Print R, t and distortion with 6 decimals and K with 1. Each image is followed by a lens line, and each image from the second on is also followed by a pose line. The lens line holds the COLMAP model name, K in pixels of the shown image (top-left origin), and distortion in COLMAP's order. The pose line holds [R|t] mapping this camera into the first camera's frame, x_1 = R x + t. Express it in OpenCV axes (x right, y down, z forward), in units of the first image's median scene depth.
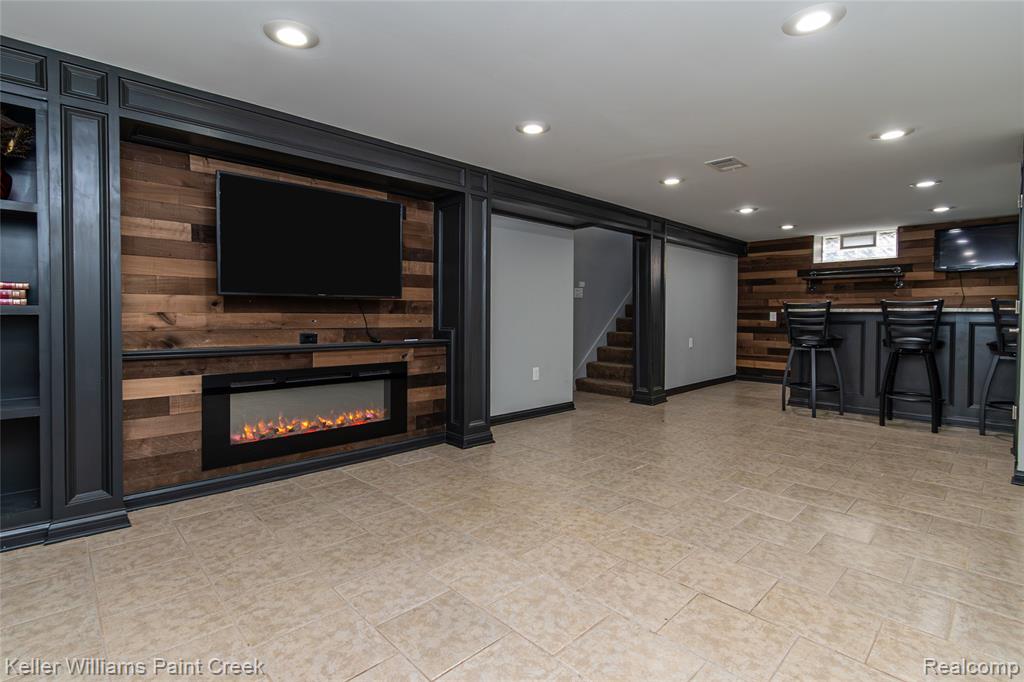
lens RADIAL K [[483.3, 0, 496.4], [0, 483.3, 321.6], [0, 0, 1]] dist [0.000843, -0.000054]
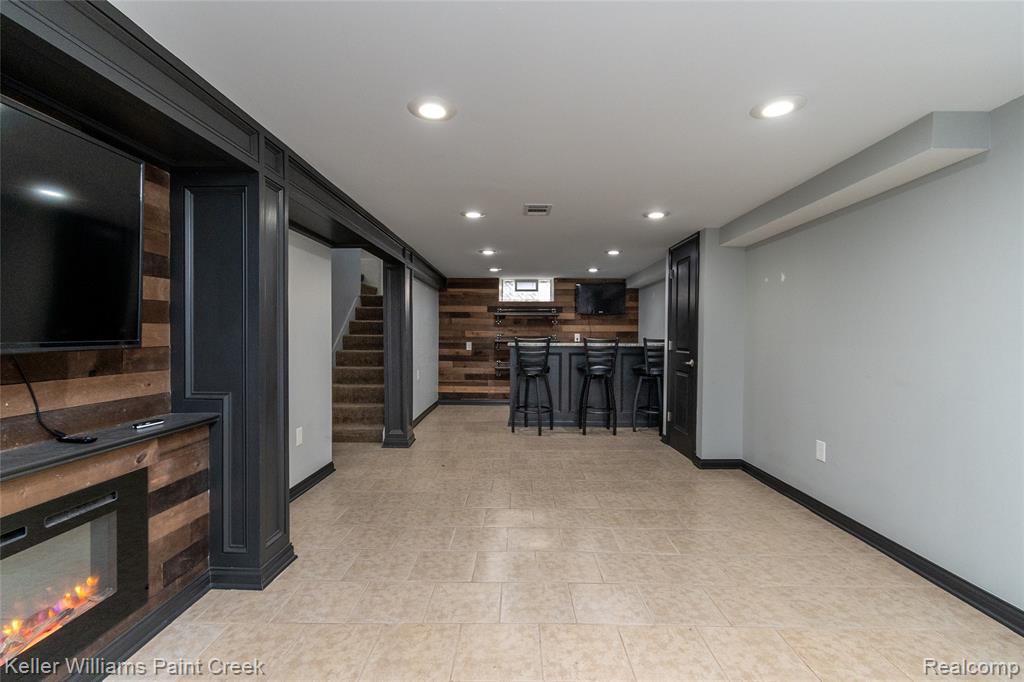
lens RADIAL K [[458.8, 0, 512.5], [0, 458.8, 344.2], [0, 0, 1]] dist [0.000750, -0.000226]
pose [[0.688587, -0.013988, 0.725019, -0.269992], [0.007891, 0.999899, 0.011796, -0.053160], [-0.725111, -0.002401, 0.688628, 0.370326]]
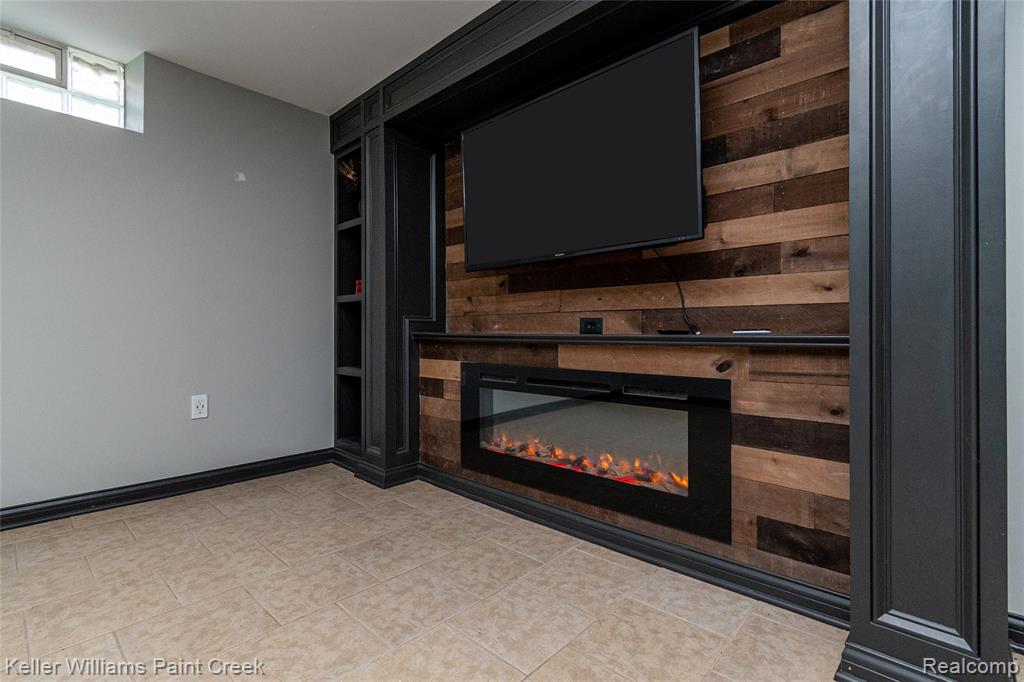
lens RADIAL K [[468.9, 0, 515.2], [0, 468.9, 334.0], [0, 0, 1]] dist [0.001241, -0.000110]
pose [[0.099320, -0.000768, -0.995055, 0.214706], [-0.015339, 0.999880, -0.002303, 0.044579], [0.994937, 0.015491, 0.099296, 0.763278]]
